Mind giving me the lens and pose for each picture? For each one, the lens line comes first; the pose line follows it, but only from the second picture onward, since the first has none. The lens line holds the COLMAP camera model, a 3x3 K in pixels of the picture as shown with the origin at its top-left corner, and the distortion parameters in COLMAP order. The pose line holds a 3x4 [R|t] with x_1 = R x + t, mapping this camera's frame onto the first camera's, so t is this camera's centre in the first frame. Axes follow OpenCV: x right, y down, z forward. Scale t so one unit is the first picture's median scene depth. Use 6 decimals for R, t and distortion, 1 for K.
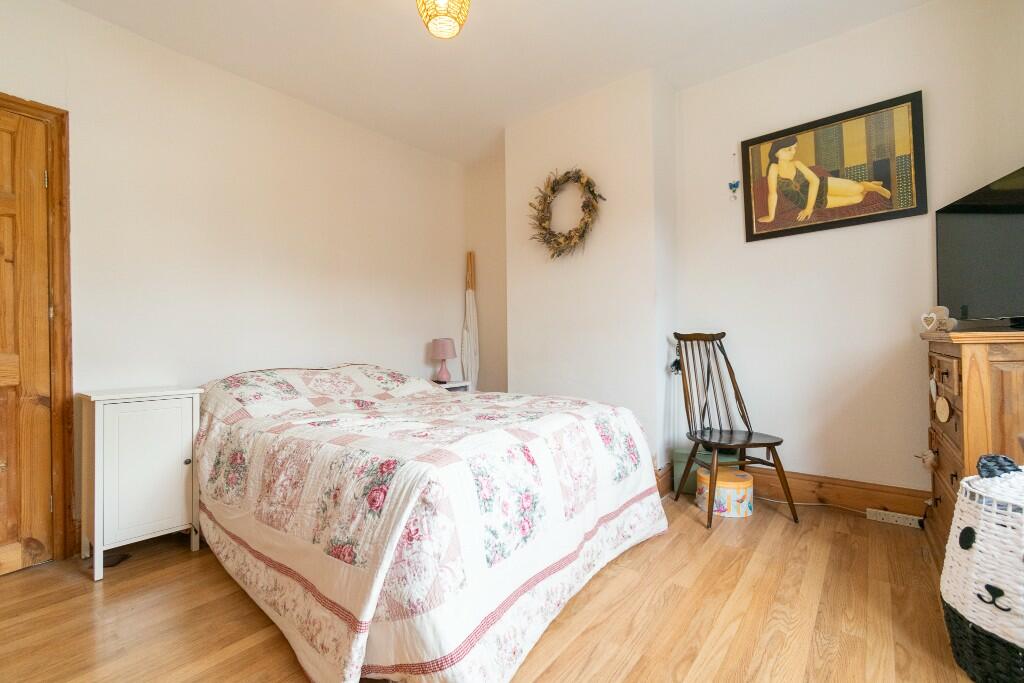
lens RADIAL K [[452.0, 0, 513.0], [0, 452.0, 339.8], [0, 0, 1]] dist [0.003118, -0.000635]
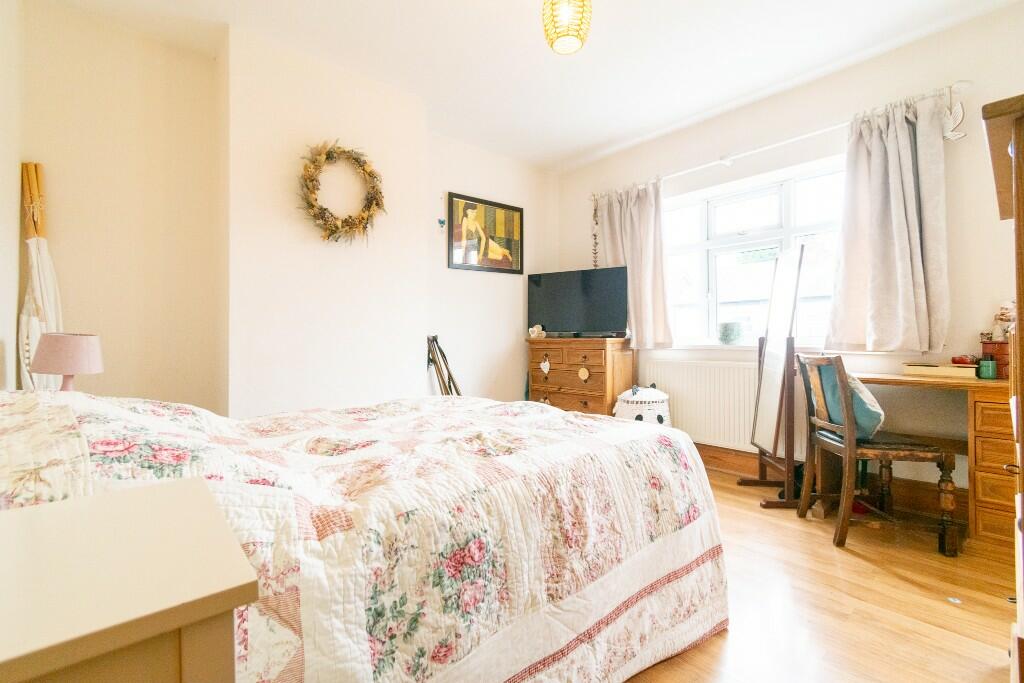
lens RADIAL K [[452.0, 0, 513.0], [0, 452.0, 339.8], [0, 0, 1]] dist [0.003118, -0.000635]
pose [[0.178044, 0.011301, 0.983958, -0.790156], [-0.008902, 0.999912, -0.009873, 0.008863], [-0.983982, -0.007001, 0.178129, 0.595722]]
